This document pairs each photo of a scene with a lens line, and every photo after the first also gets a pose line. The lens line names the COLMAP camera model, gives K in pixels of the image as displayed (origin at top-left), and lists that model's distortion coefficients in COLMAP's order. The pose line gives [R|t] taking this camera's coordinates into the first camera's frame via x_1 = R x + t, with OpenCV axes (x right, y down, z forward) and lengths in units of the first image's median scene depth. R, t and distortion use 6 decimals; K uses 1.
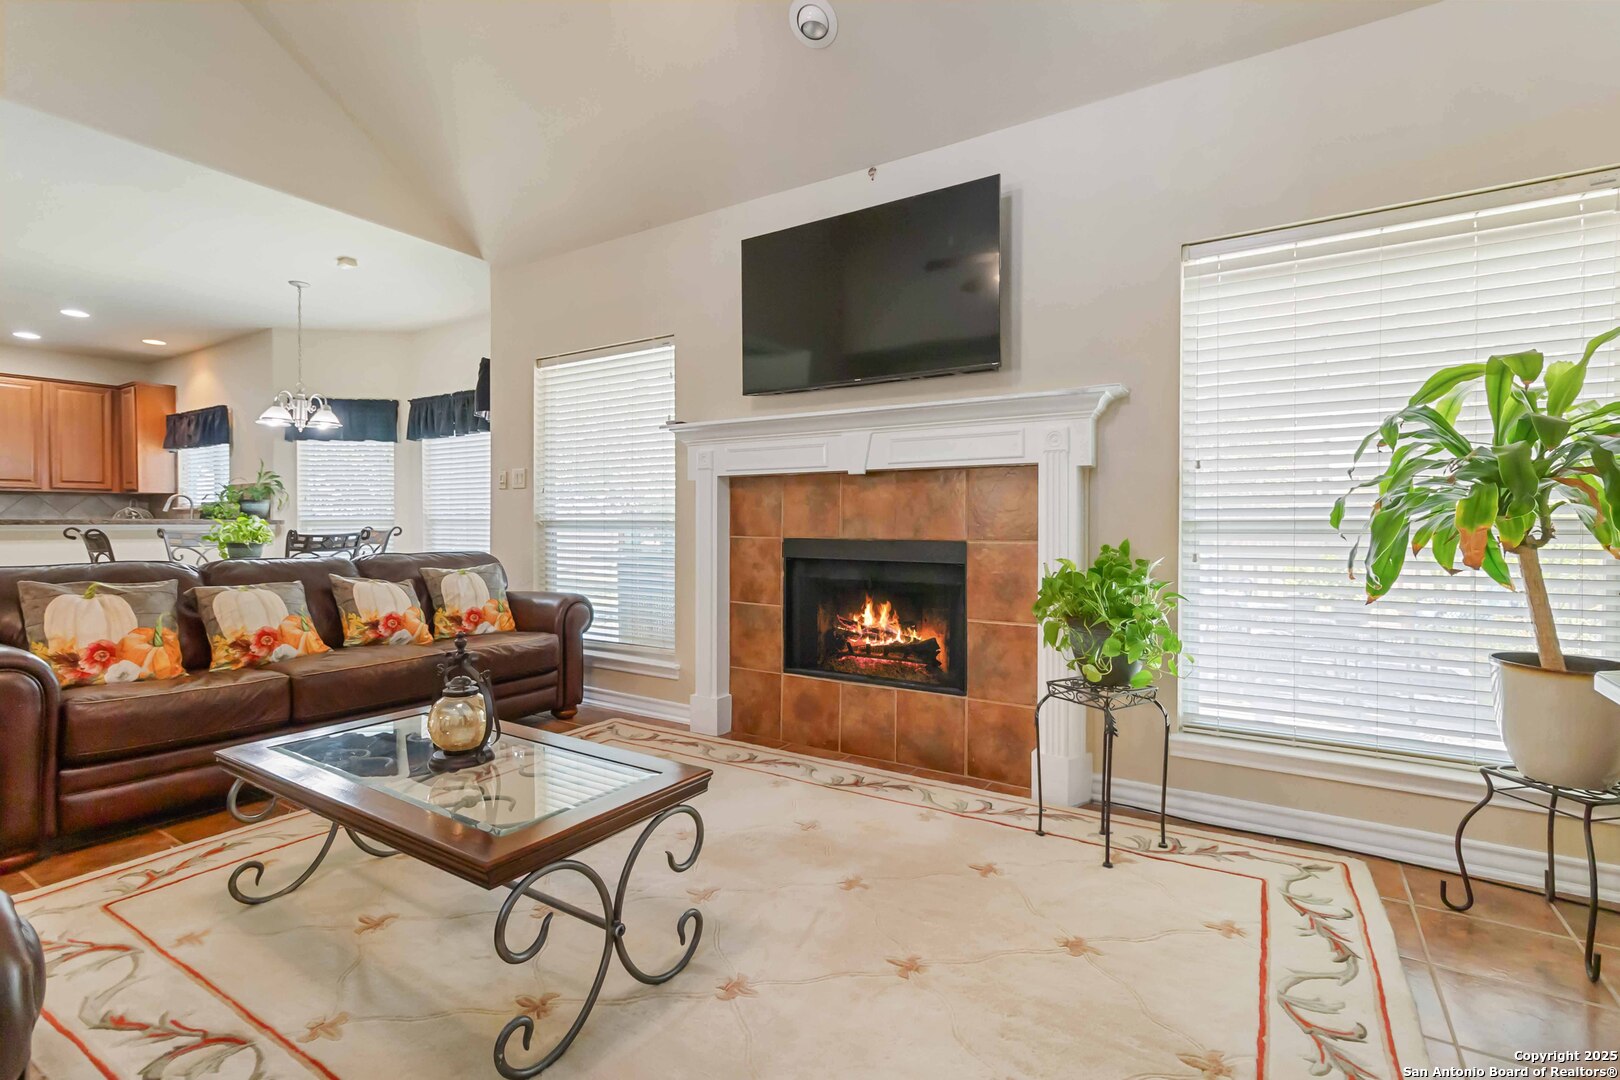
lens RADIAL K [[751.4, 0, 822.1], [0, 751.4, 524.1], [0, 0, 1]] dist [0.001297, 0.001203]
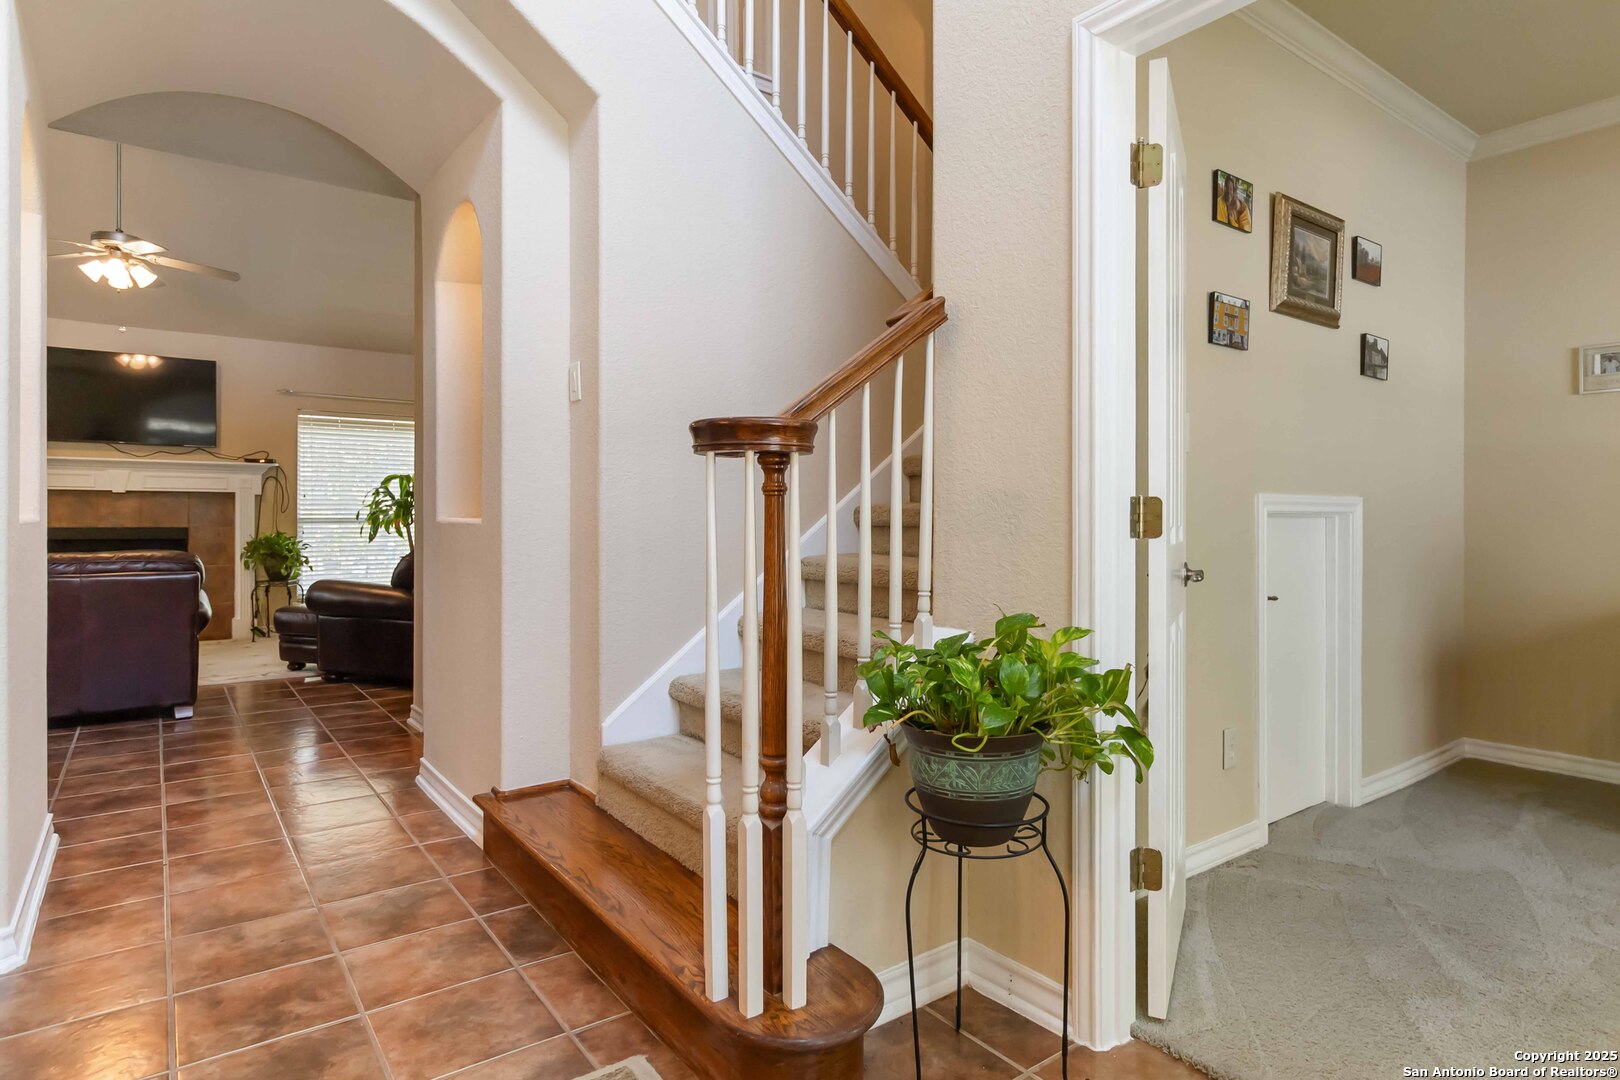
lens RADIAL K [[891.7, 0, 815.3], [0, 891.7, 516.6], [0, 0, 1]] dist [0.003844, 0.001234]
pose [[0.371266, 0.001690, 0.928525, -1.284145], [0.002522, 0.999993, -0.002829, 0.003739], [-0.928523, 0.003392, 0.371259, -1.336420]]
